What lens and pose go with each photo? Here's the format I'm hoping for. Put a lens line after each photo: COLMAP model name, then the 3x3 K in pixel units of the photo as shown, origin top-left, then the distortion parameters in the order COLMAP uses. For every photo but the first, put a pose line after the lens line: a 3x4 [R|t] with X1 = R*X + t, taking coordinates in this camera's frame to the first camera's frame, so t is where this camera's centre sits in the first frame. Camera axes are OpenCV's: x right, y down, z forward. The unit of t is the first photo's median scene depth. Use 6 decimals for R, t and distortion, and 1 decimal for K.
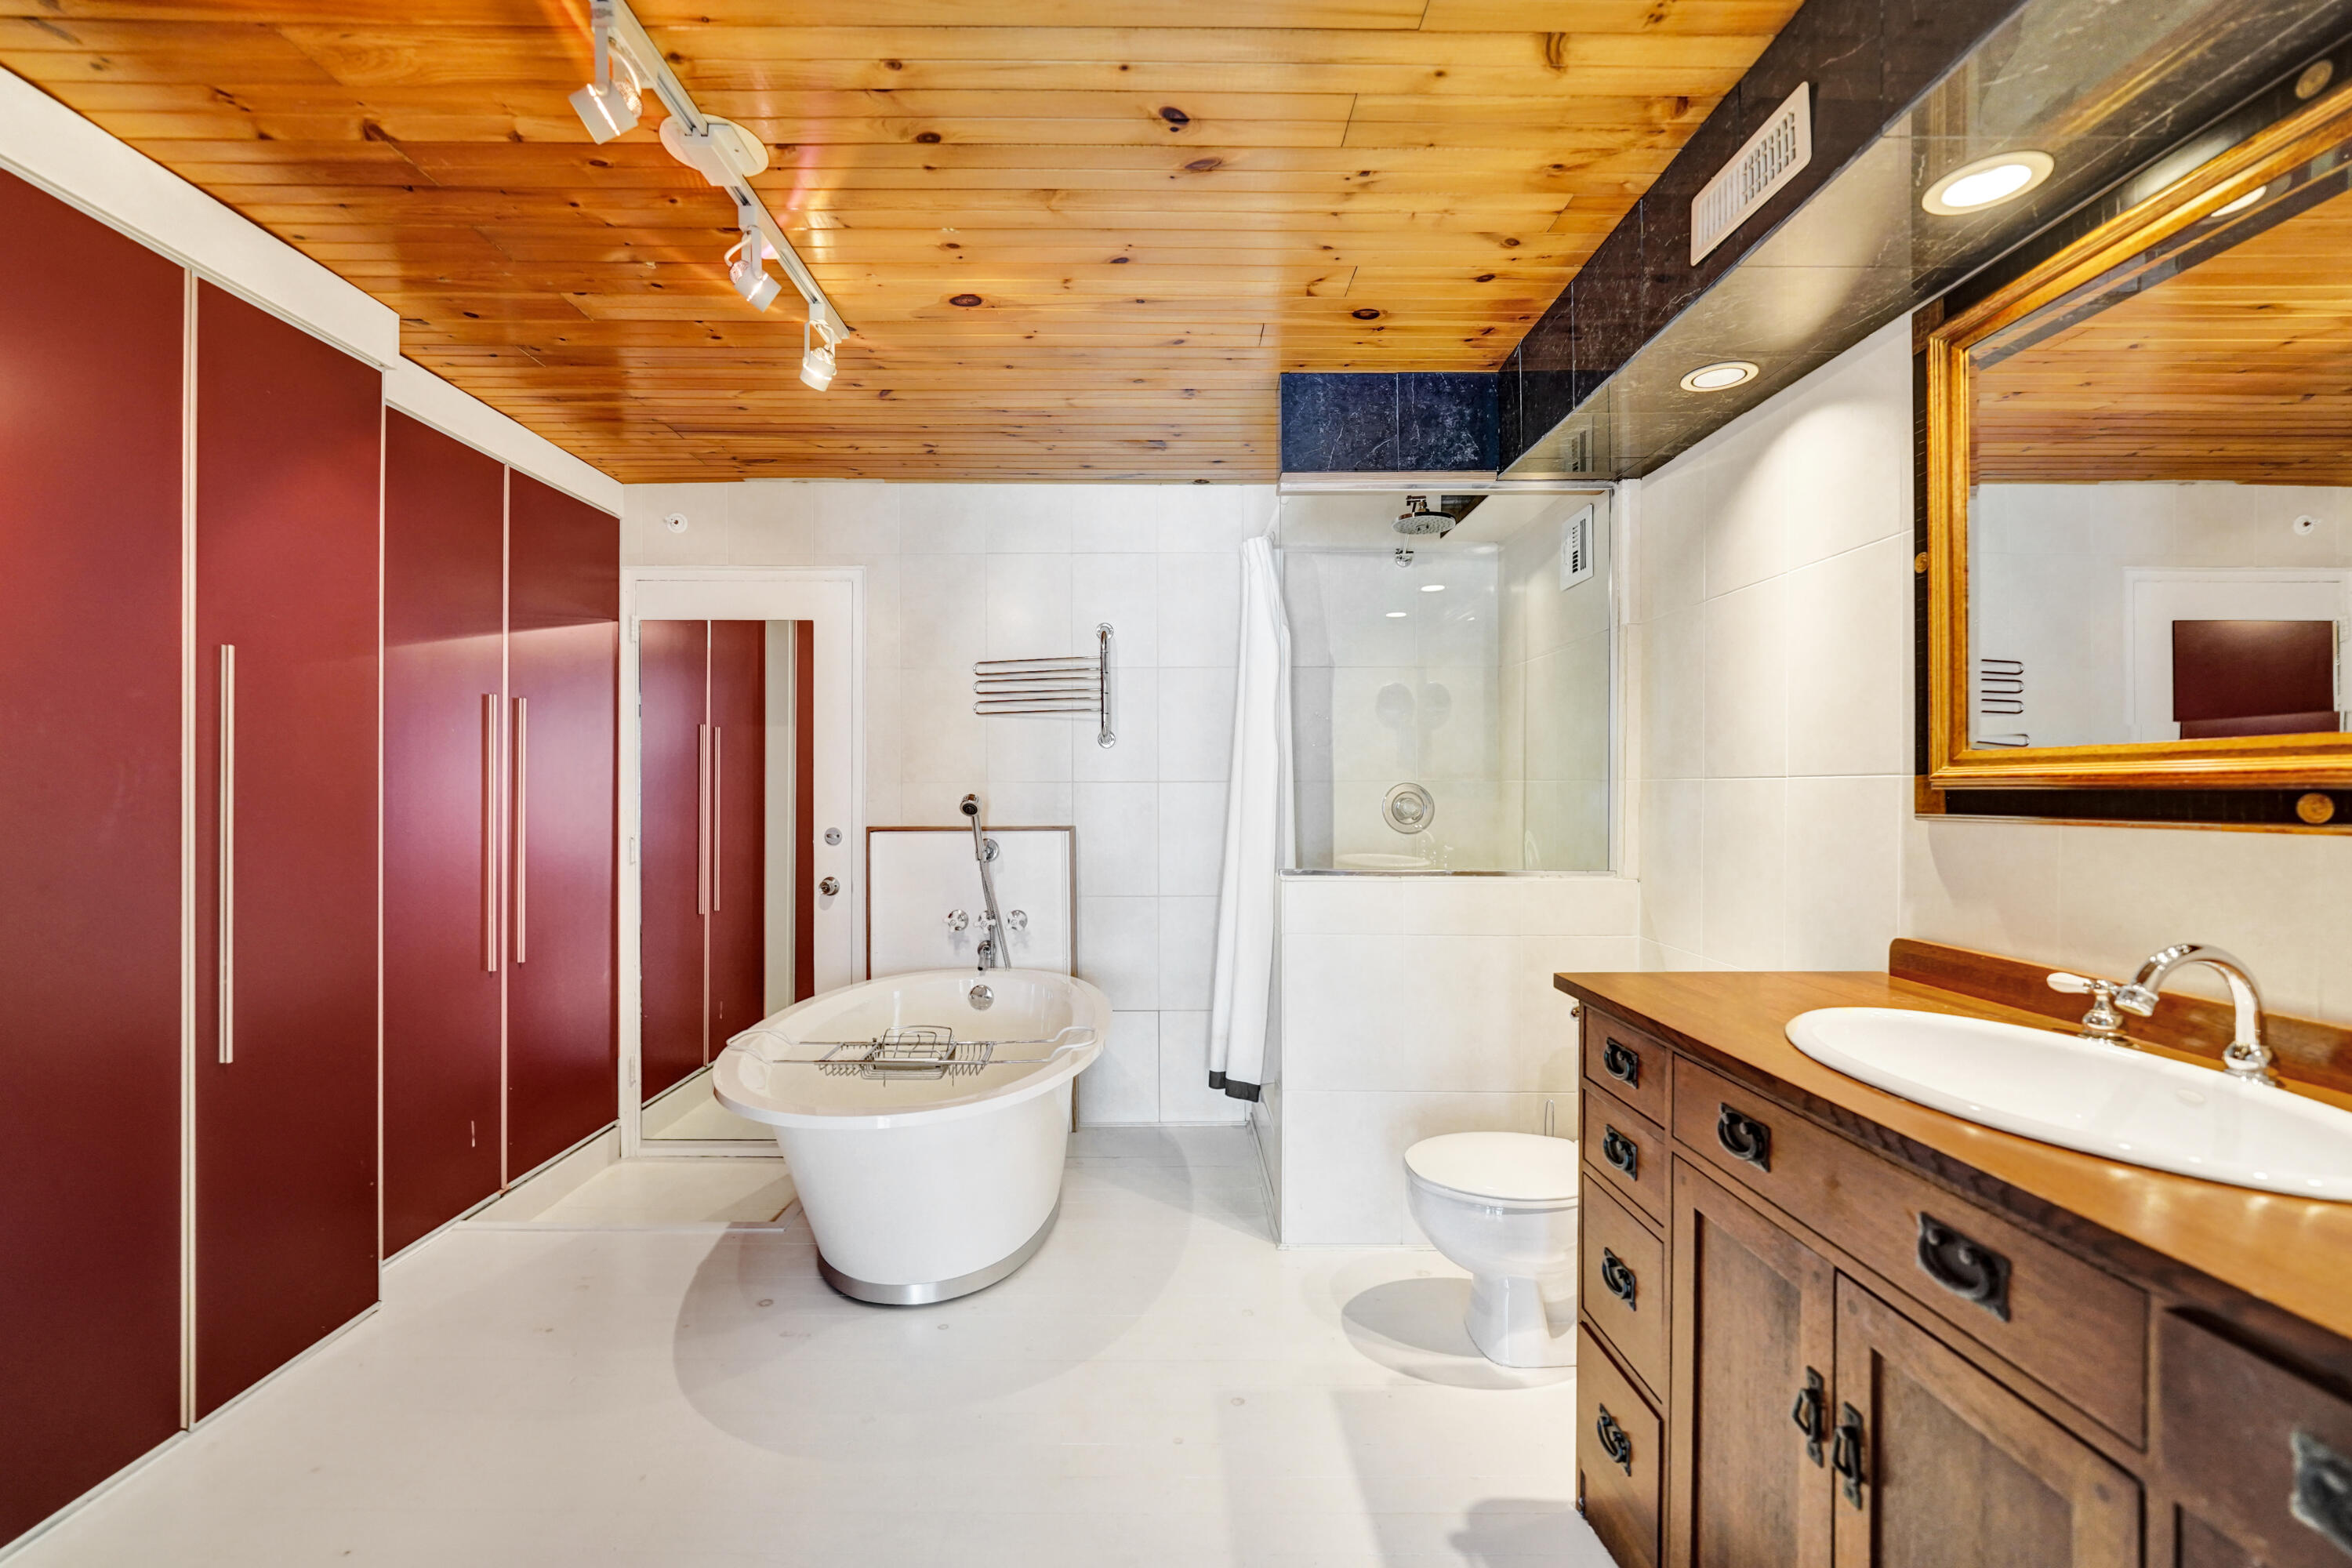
lens RADIAL K [[1001.1, 0, 1153.6], [0, 1001.1, 788.5], [0, 0, 1]] dist [-0.008080, -0.000117]
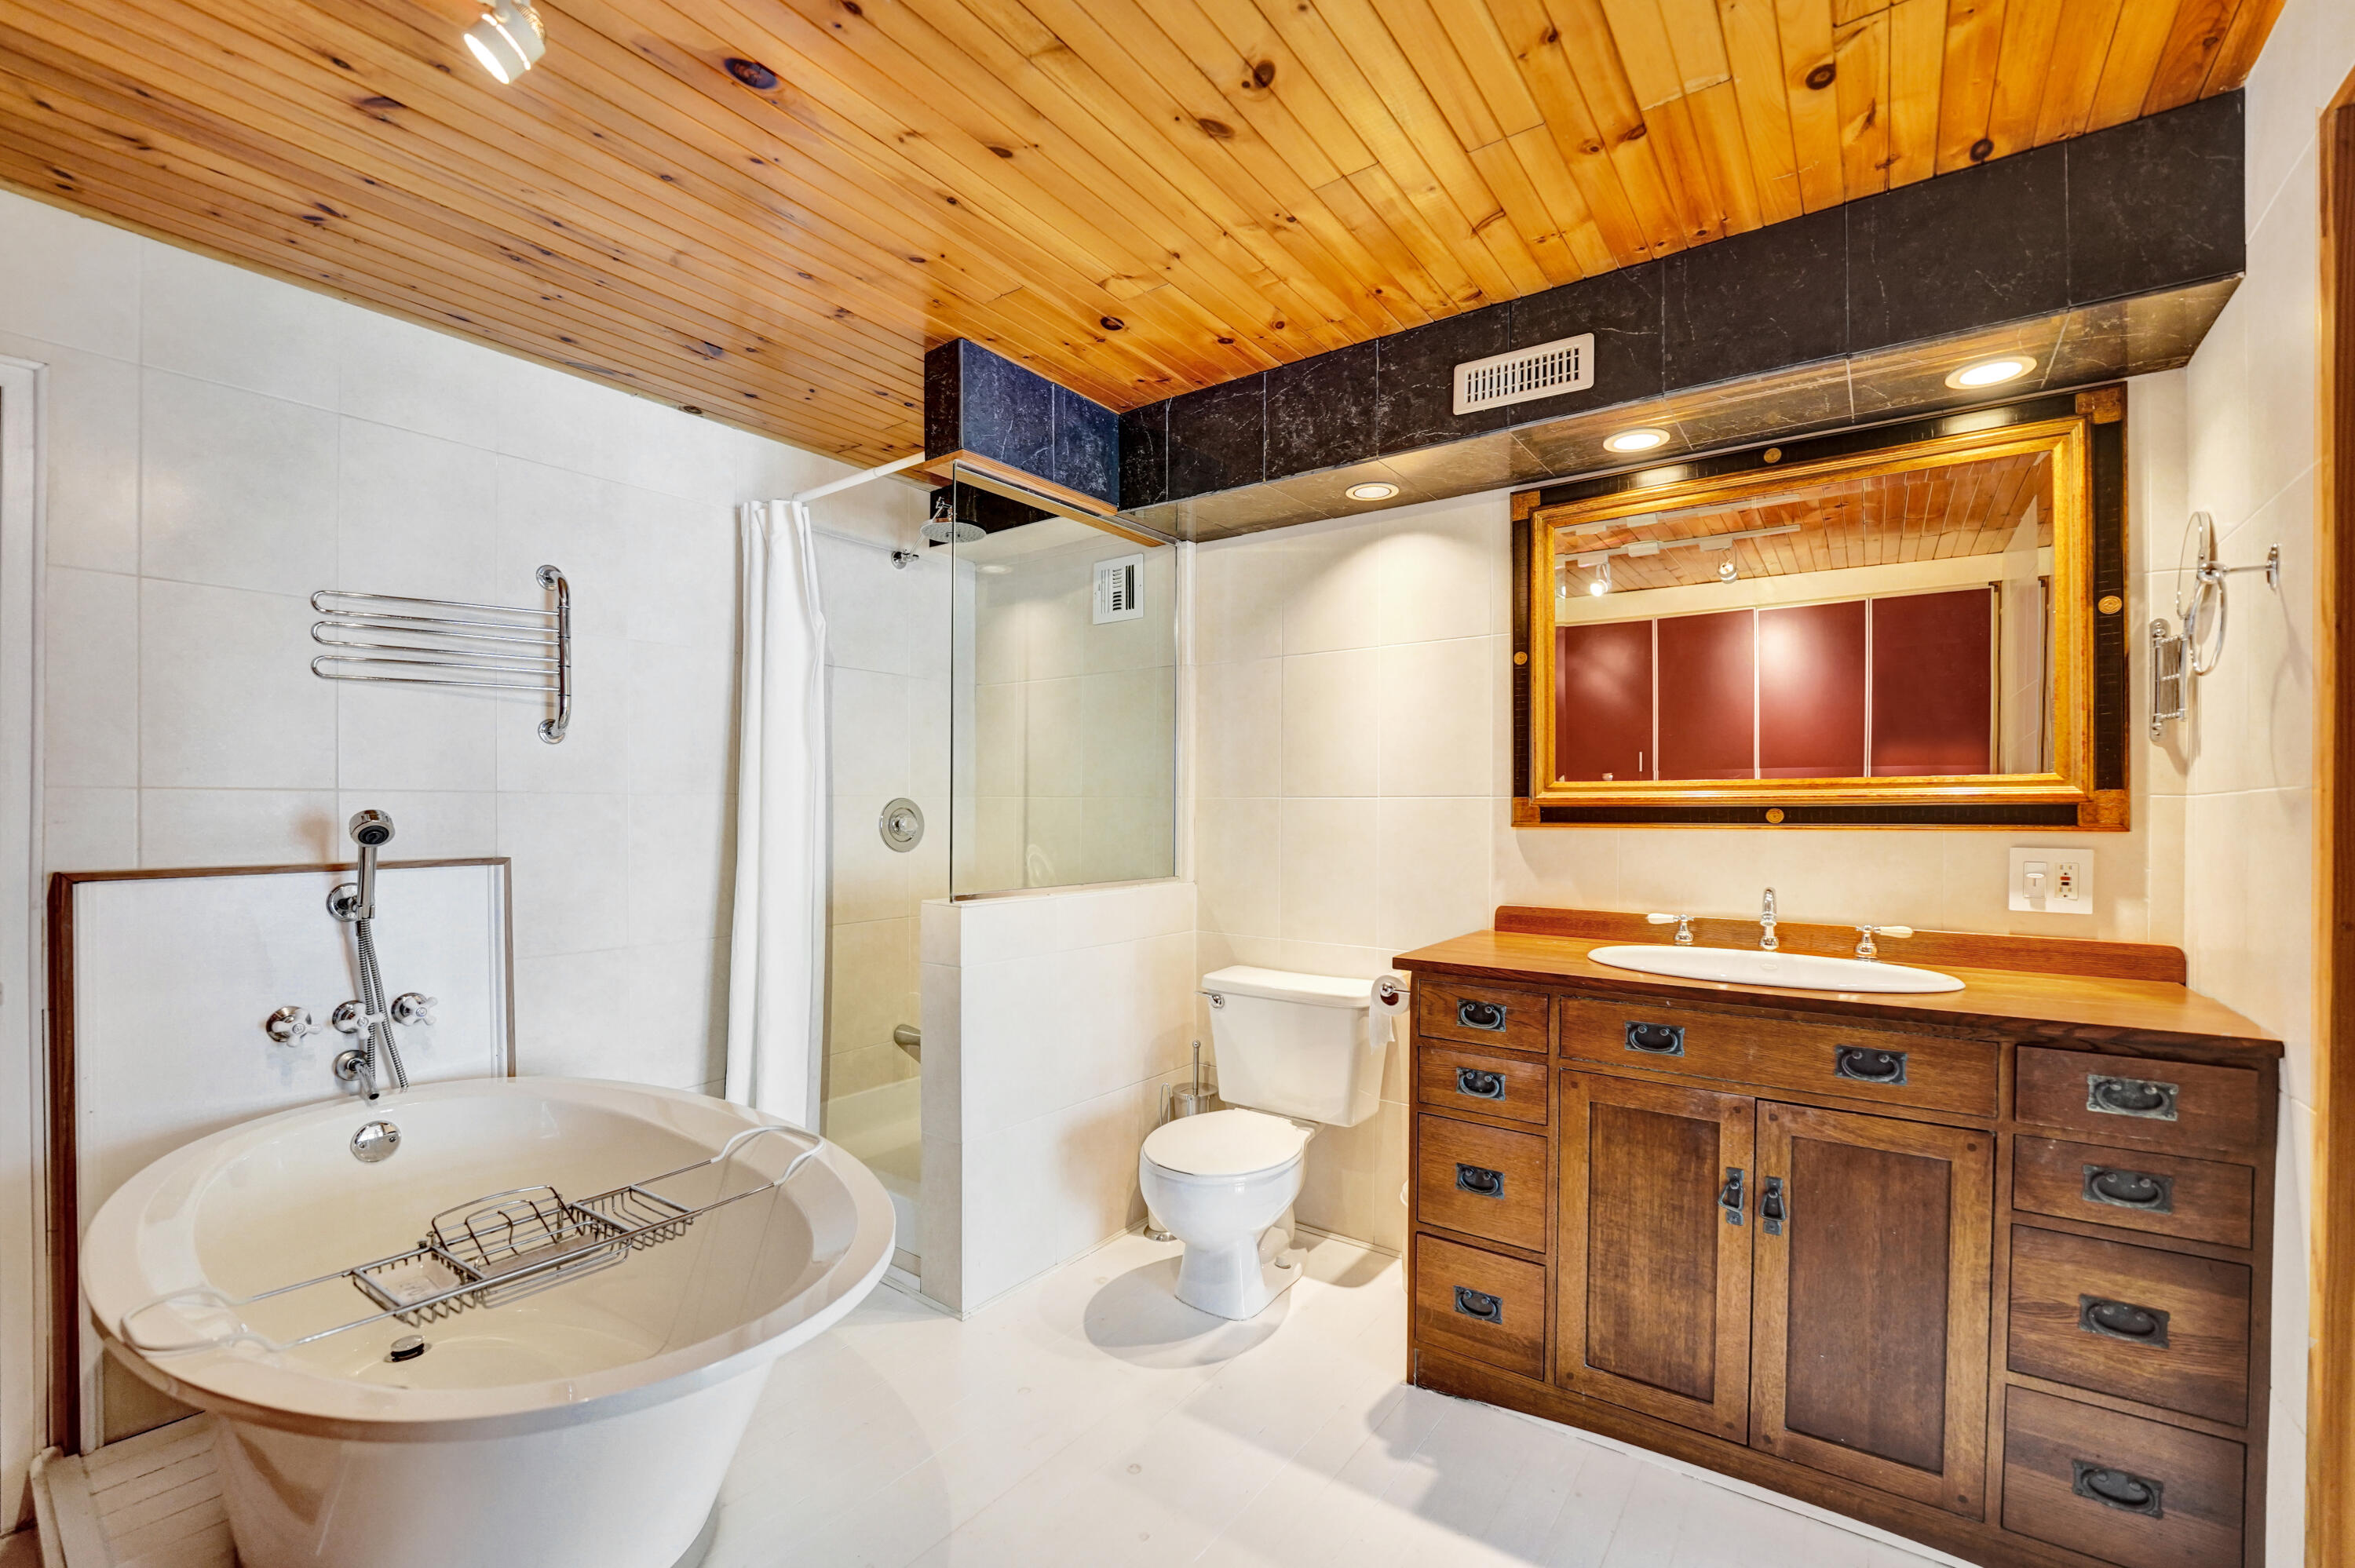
lens RADIAL K [[1002.2, 0, 1178.9], [0, 1002.2, 810.8], [0, 0, 1]] dist [-0.008080, -0.000117]
pose [[0.587915, 0.002539, 0.808919, -0.554735], [-0.003311, 0.999994, -0.000733, 0.007364], [-0.808916, -0.002247, 0.587920, 0.370367]]
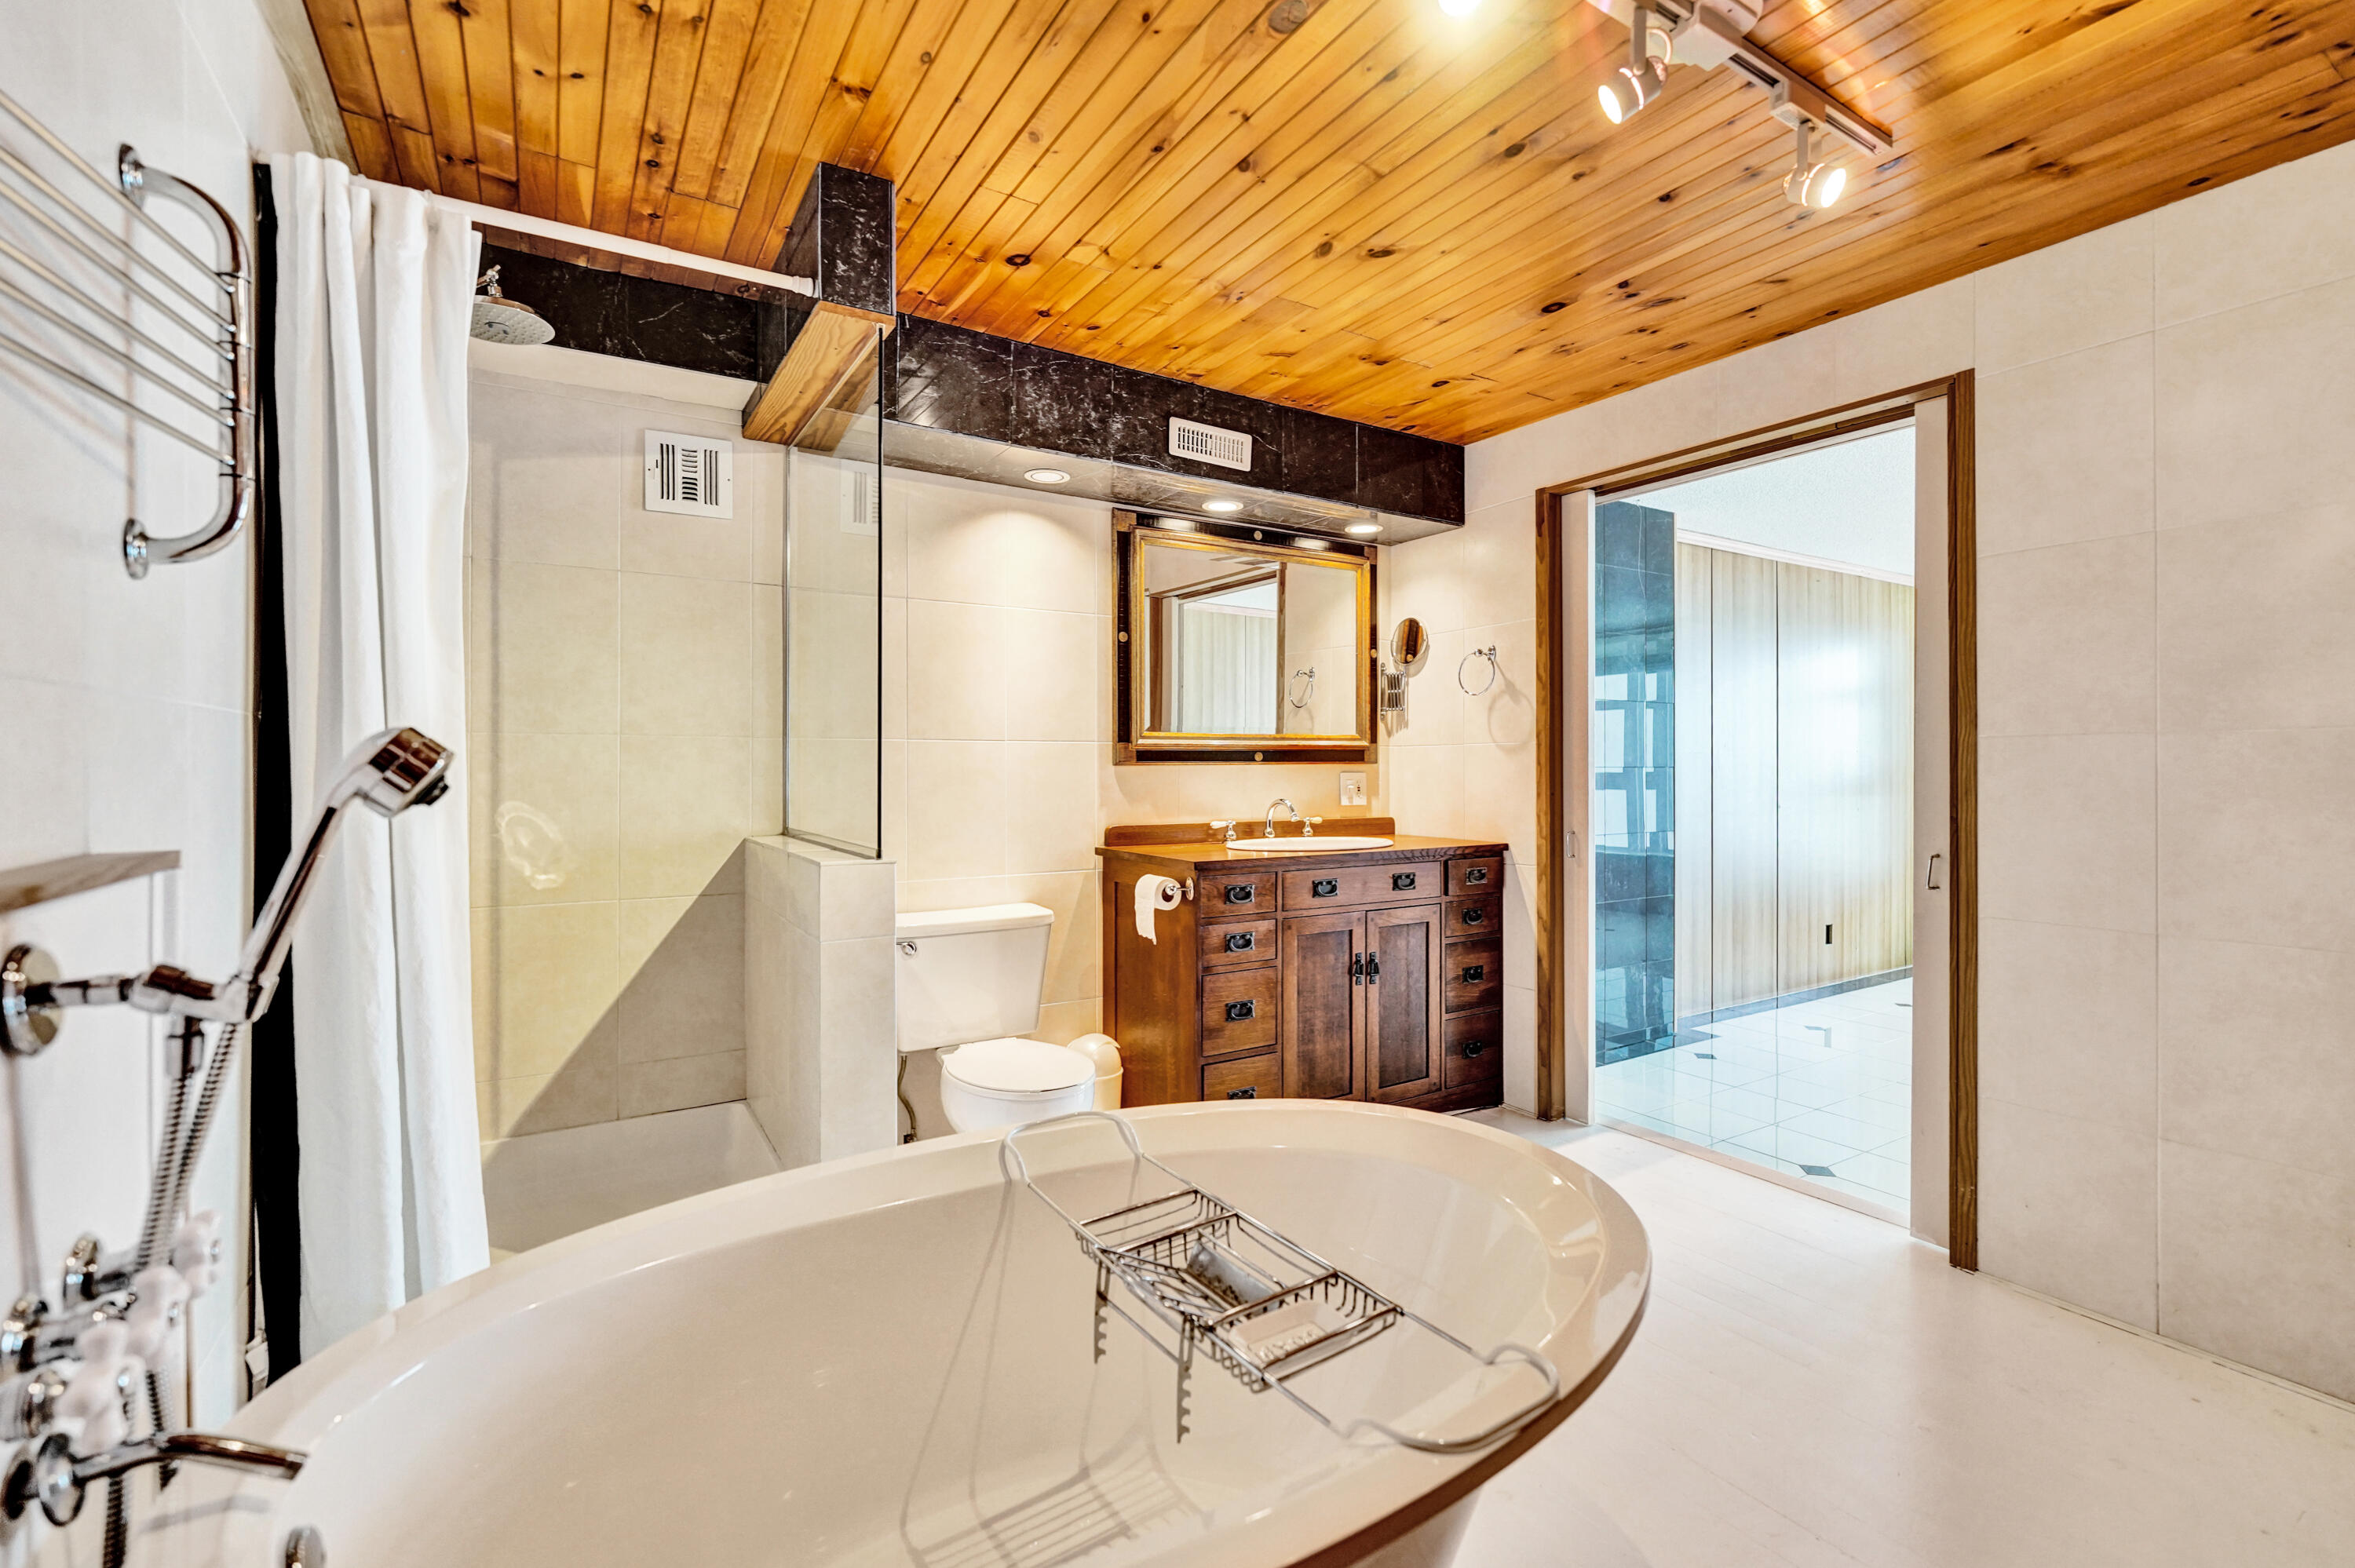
lens RADIAL K [[1002.2, 0, 1175.8], [0, 1002.2, 769.3], [0, 0, 1]] dist [-0.008080, -0.000117]
pose [[-0.528750, -0.004791, 0.848764, -0.712465], [0.000686, 0.999981, 0.006072, 0.019956], [-0.848777, 0.003793, -0.528737, 1.407642]]
